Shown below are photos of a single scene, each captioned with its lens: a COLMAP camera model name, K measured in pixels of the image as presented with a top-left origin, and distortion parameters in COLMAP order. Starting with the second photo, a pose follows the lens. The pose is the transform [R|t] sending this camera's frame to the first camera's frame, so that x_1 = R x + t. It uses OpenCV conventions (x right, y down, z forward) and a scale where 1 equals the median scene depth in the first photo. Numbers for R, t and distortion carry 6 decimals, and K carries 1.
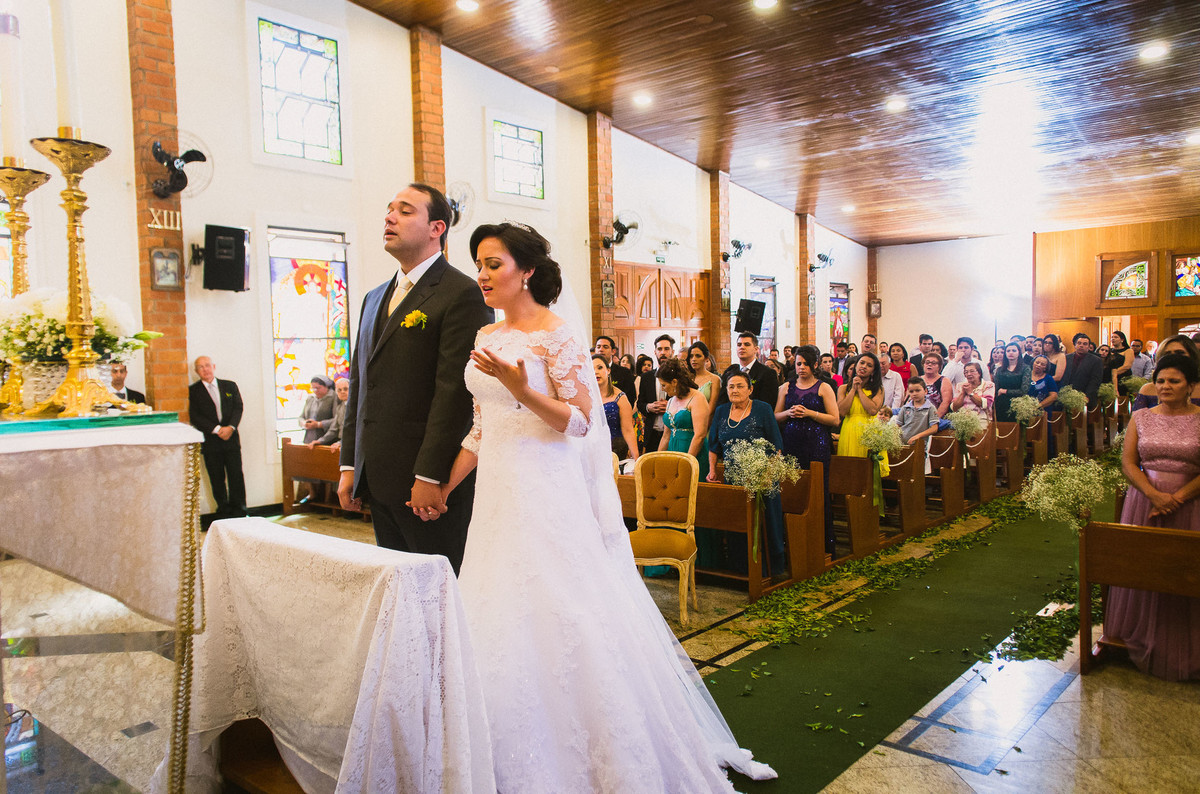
lens RADIAL K [[878.8, 0, 569.4], [0, 878.8, 398.3], [0, 0, 1]] dist [0.032120, 0.000965]
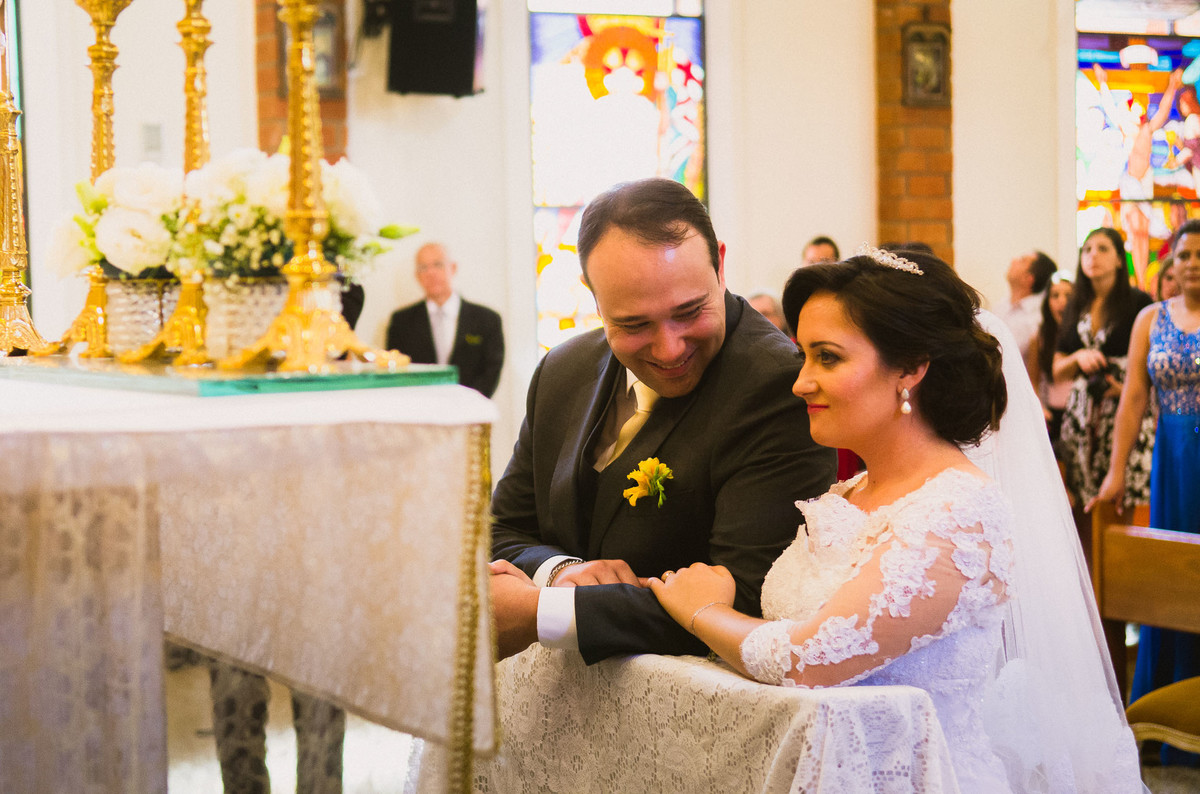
lens RADIAL K [[2249.0, 0, 600.0], [0, 2249.0, 397.0], [0, 0, 1]] dist [0.013991, 0.090738]
pose [[0.958224, 0.016559, -0.285538, 0.059447], [-0.010564, 0.999690, 0.022525, 0.001264], [0.285823, -0.018568, 0.958103, -0.355789]]
